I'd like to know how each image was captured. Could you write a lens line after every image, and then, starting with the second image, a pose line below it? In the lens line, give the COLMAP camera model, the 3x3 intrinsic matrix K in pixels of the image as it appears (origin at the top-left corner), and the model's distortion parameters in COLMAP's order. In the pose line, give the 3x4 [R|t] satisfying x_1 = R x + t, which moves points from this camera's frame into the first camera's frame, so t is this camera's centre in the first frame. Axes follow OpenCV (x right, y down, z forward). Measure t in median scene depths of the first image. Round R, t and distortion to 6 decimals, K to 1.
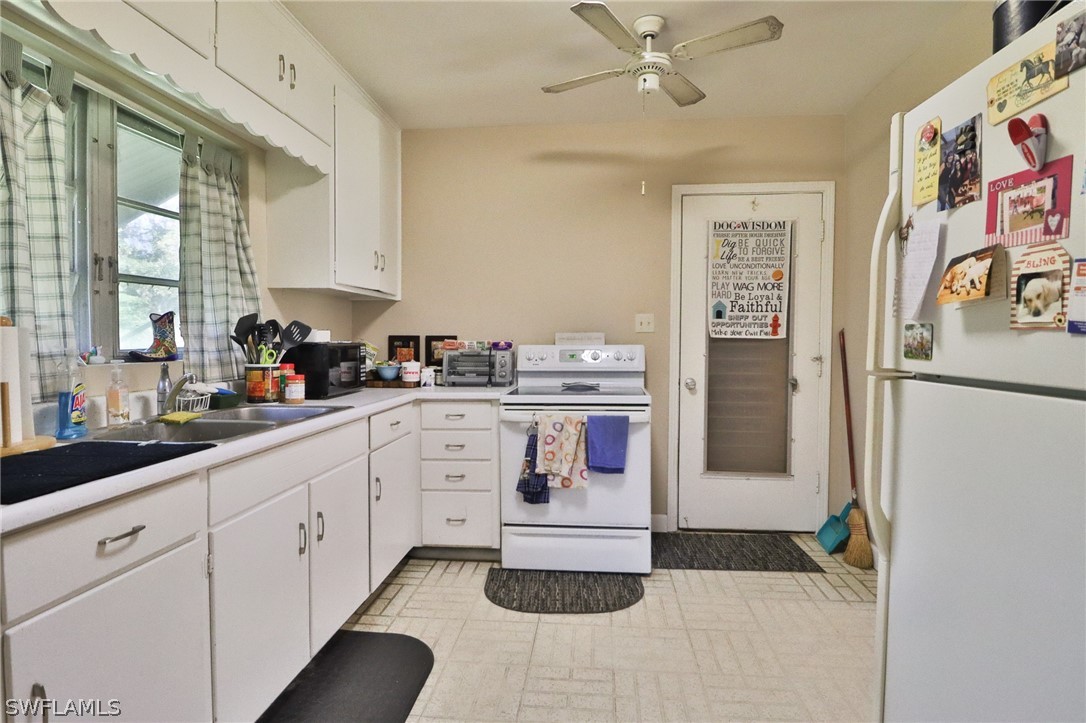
lens RADIAL K [[563.4, 0, 549.6], [0, 563.4, 356.3], [0, 0, 1]] dist [-0.002870, -0.000416]
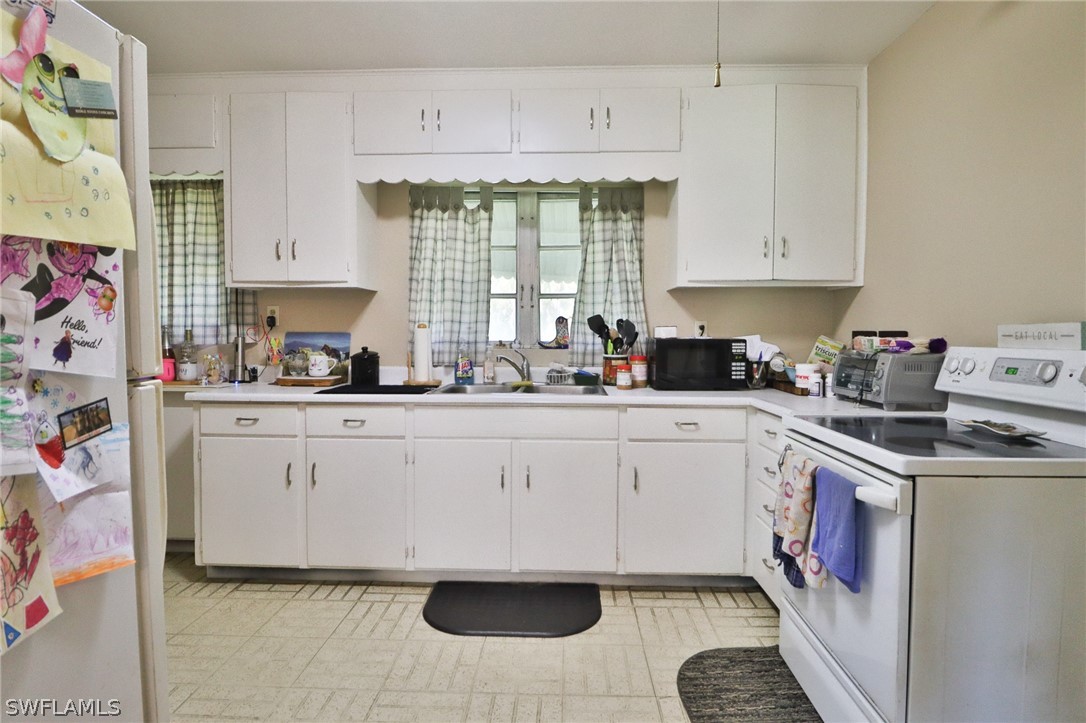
lens RADIAL K [[563.4, 0, 549.6], [0, 563.4, 356.3], [0, 0, 1]] dist [-0.002870, -0.000416]
pose [[0.053148, 0.039705, -0.997797, 0.692852], [-0.034245, 0.998694, 0.037917, -0.023715], [0.997999, 0.032154, 0.054438, 0.748069]]
